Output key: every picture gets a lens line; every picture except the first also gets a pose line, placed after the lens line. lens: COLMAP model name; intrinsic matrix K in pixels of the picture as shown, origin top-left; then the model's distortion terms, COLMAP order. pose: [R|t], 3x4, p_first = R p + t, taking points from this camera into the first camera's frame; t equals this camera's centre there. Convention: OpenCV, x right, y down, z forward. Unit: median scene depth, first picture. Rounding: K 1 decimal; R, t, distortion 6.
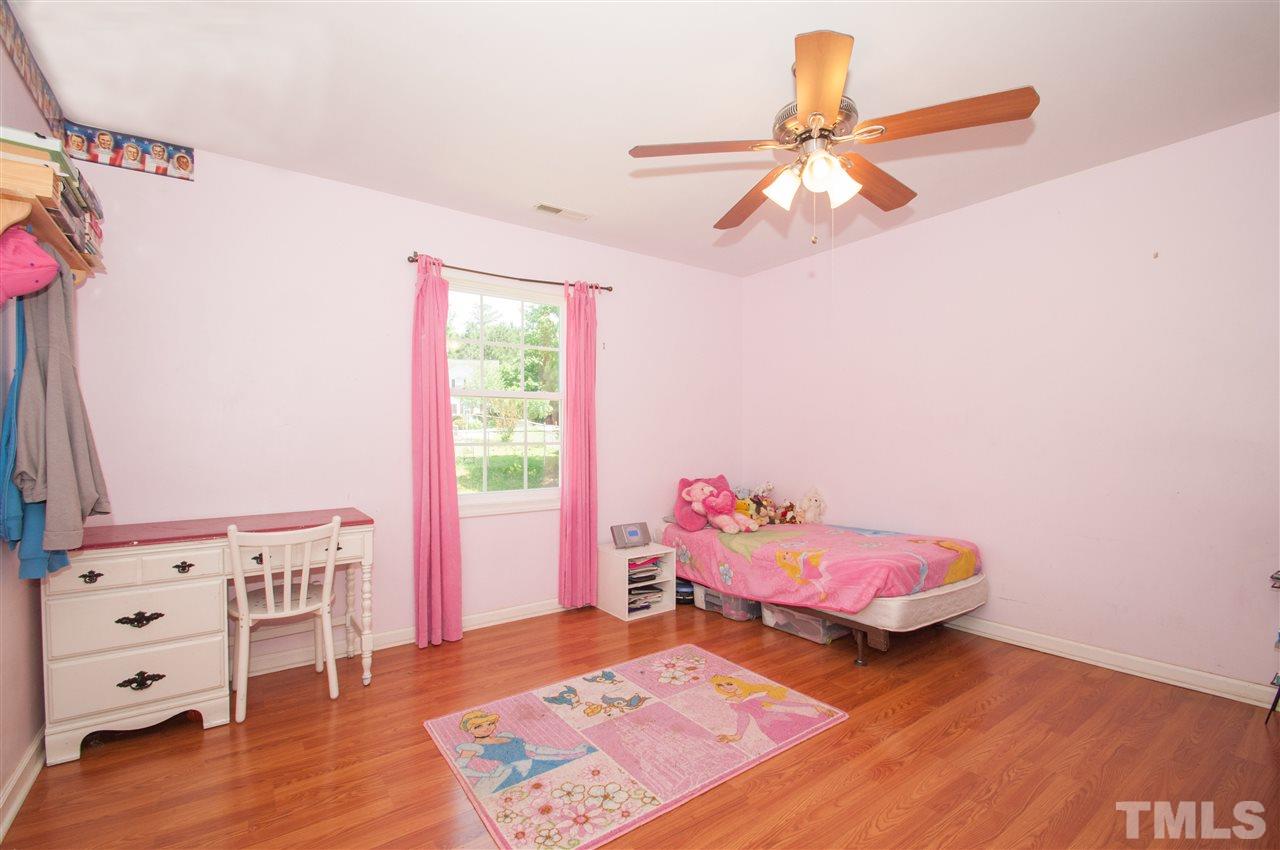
lens RADIAL K [[559.3, 0, 646.3], [0, 559.3, 430.0], [0, 0, 1]] dist [-0.007787, -0.003224]
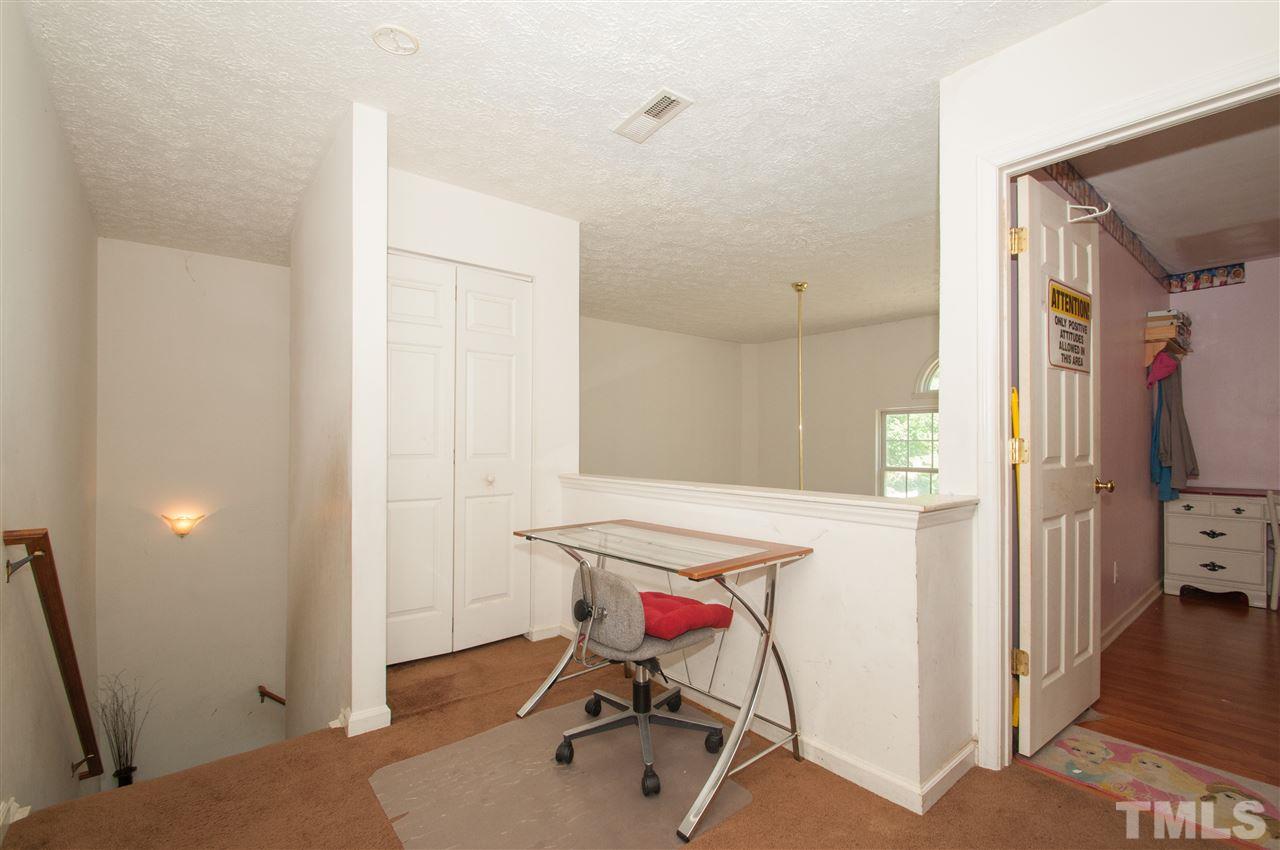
lens RADIAL K [[559.3, 0, 646.7], [0, 559.3, 430.9], [0, 0, 1]] dist [-0.007787, -0.003224]
pose [[0.057813, -0.000233, -0.998327, 0.863276], [-0.003795, 0.999993, -0.000453, -0.007403], [0.998320, 0.003815, 0.057812, -1.046506]]
